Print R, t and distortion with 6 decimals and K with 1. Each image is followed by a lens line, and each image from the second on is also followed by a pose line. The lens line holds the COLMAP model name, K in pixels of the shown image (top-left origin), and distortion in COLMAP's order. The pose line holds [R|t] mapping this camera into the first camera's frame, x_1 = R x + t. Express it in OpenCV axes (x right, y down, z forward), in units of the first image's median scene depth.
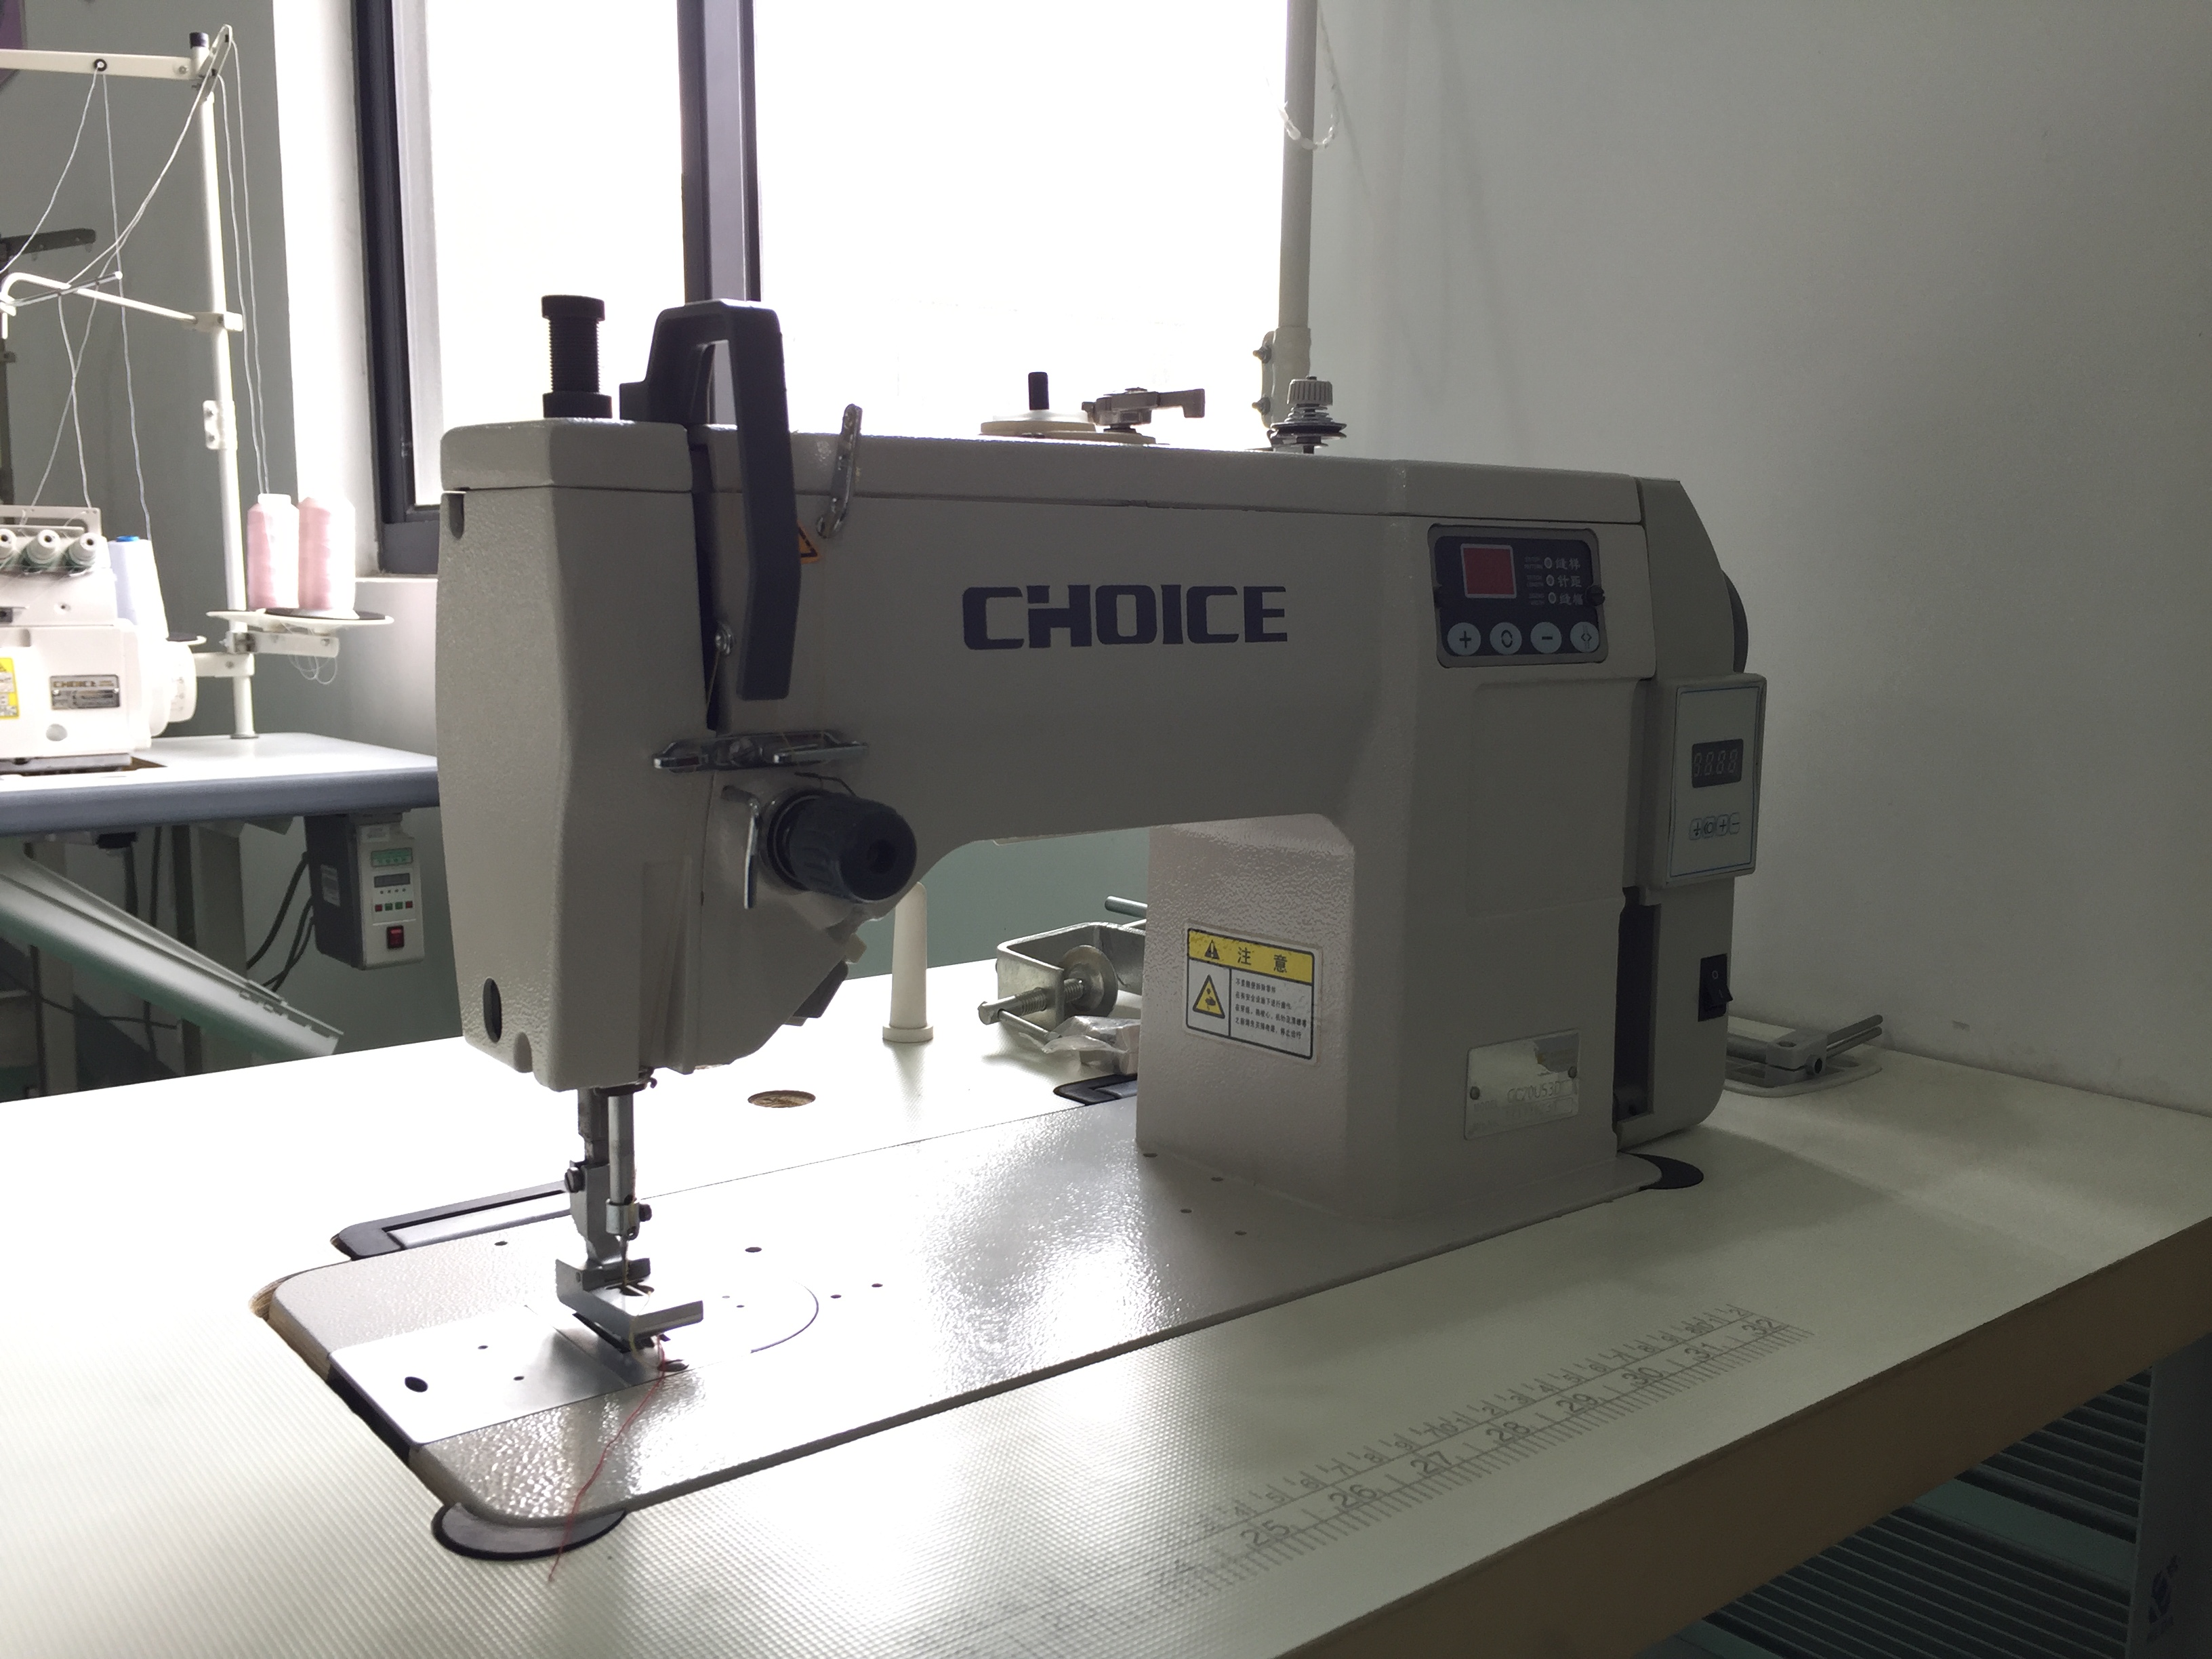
lens RADIAL K [[1911.0, 0, 1119.2], [0, 1911.0, 834.3], [0, 0, 1]] dist [0.037996, -0.051272]
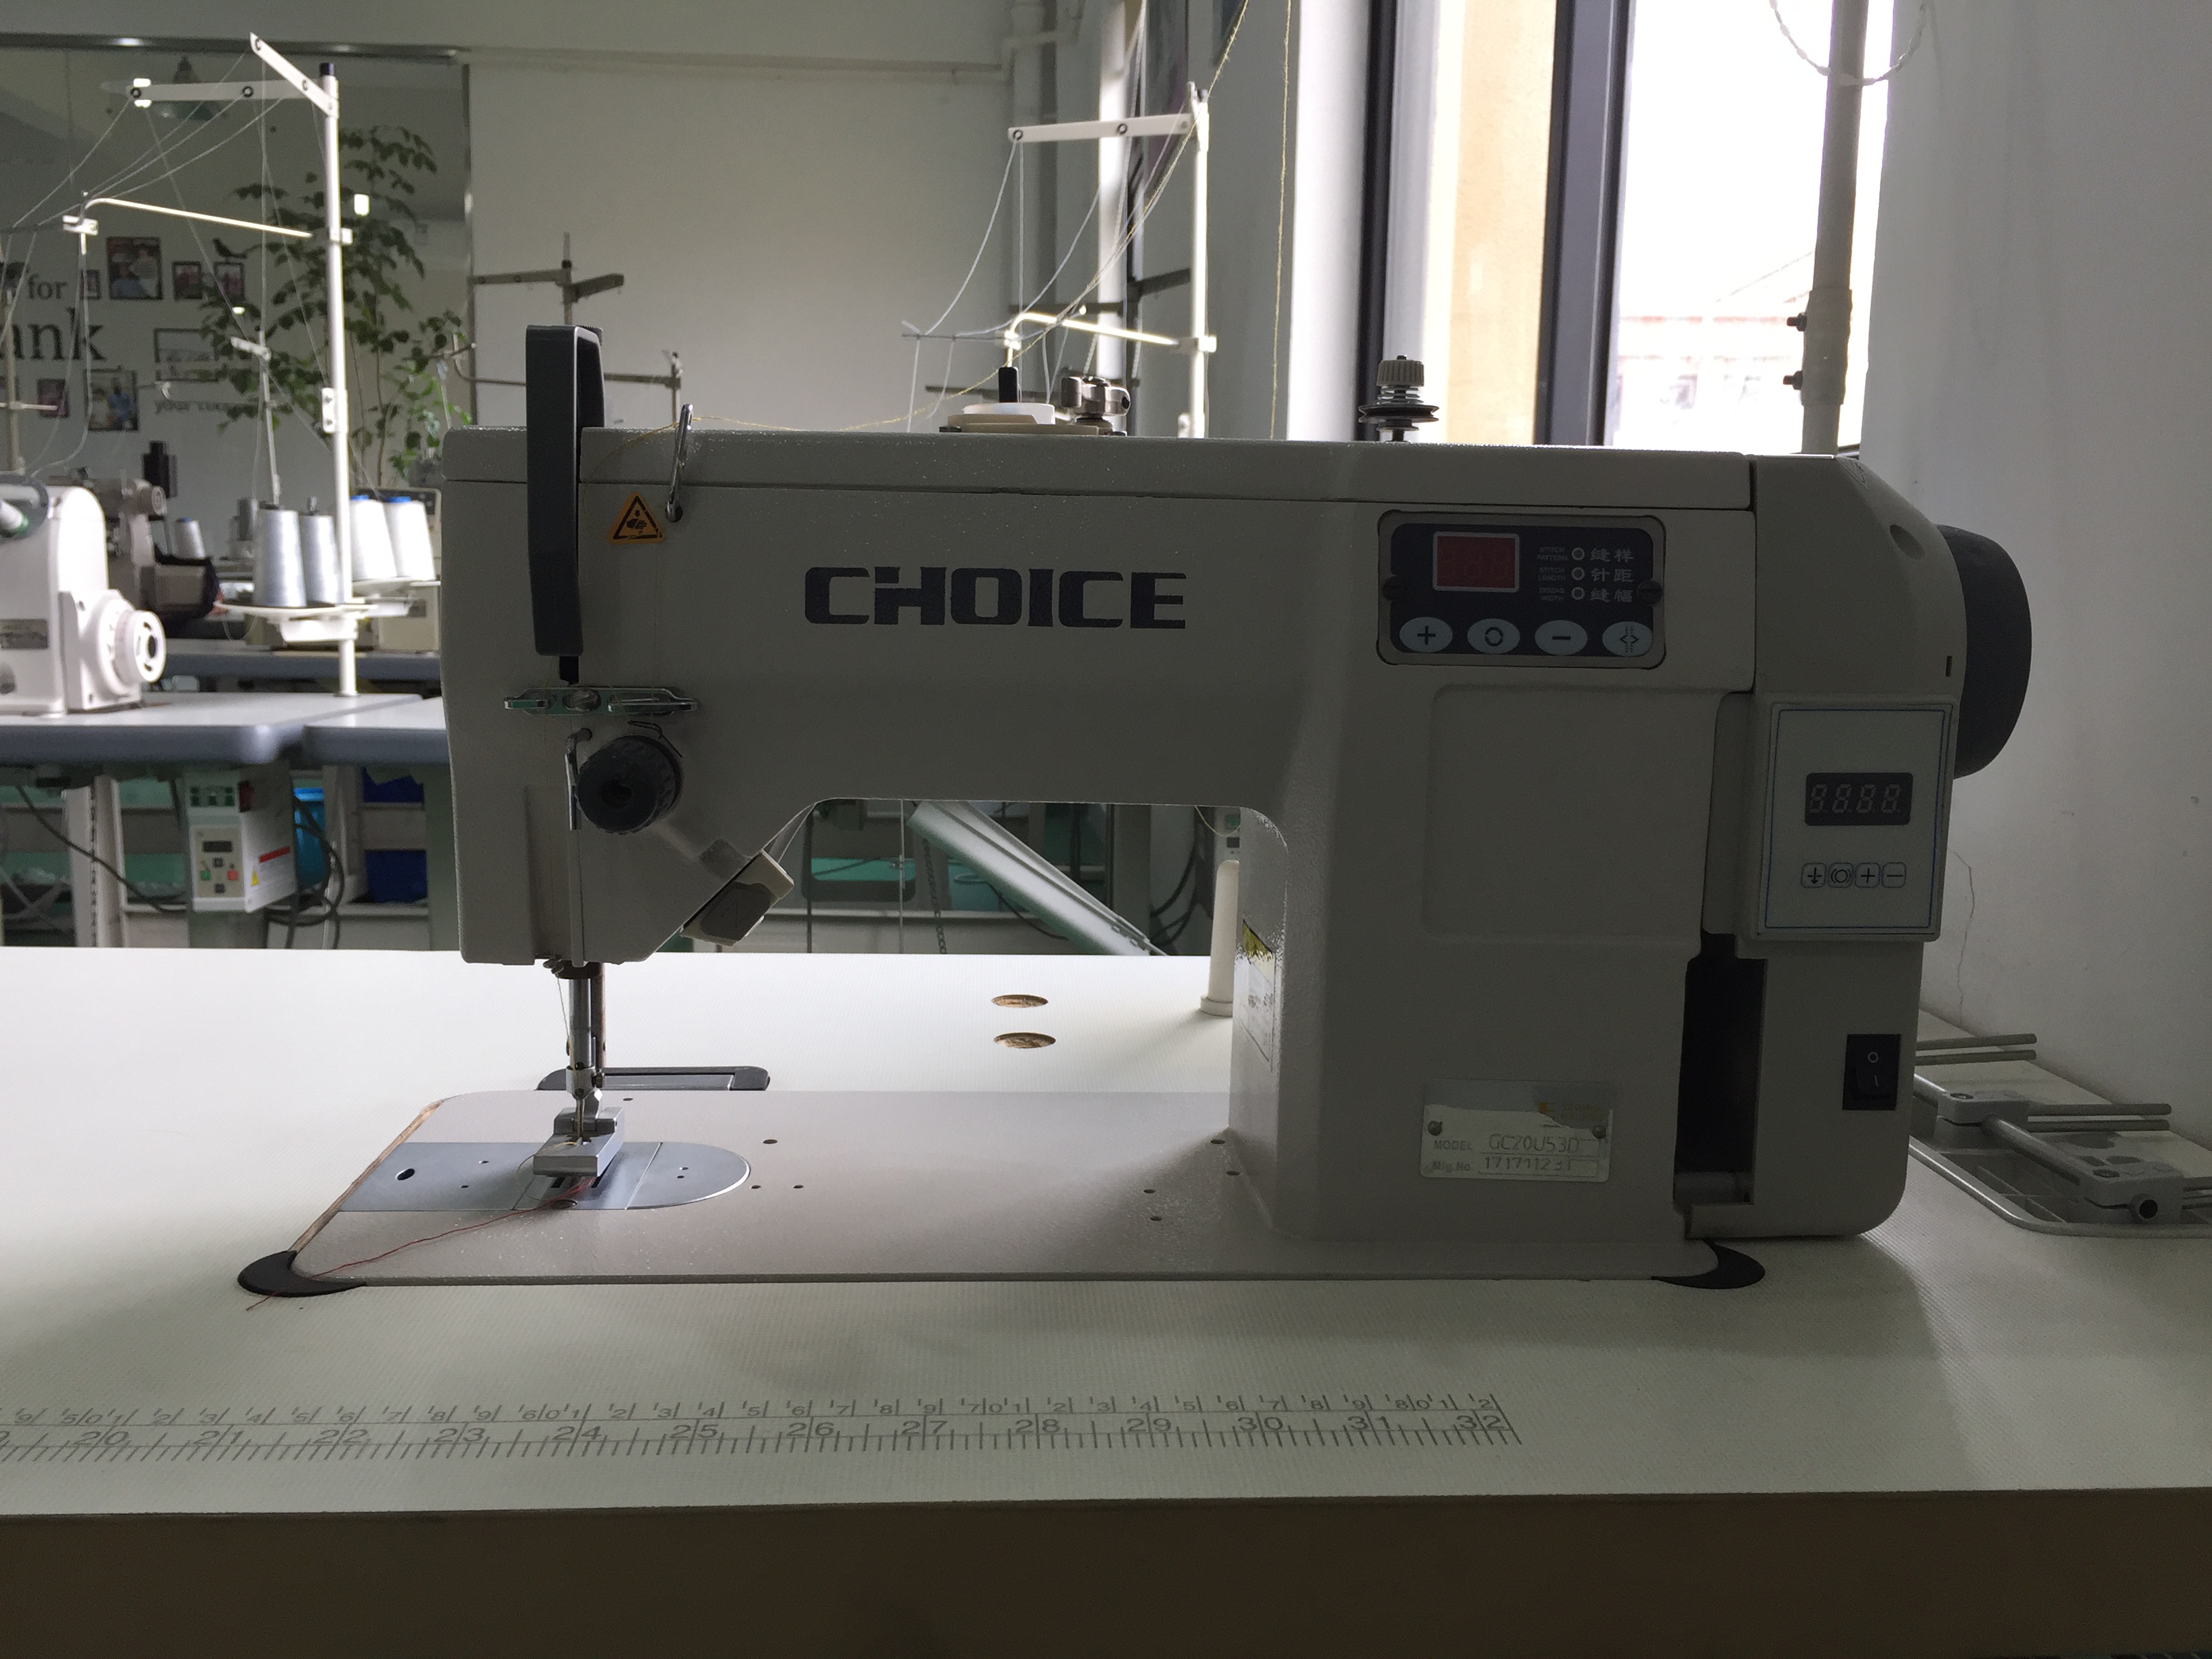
lens RADIAL K [[1911.0, 0, 1096.8], [0, 1911.0, 832.7], [0, 0, 1]] dist [0.037996, -0.051272]
pose [[0.821159, 0.091236, -0.563359, 0.574829], [-0.091379, 0.995422, 0.028013, -0.017888], [0.563336, 0.028477, 0.825737, 0.146857]]
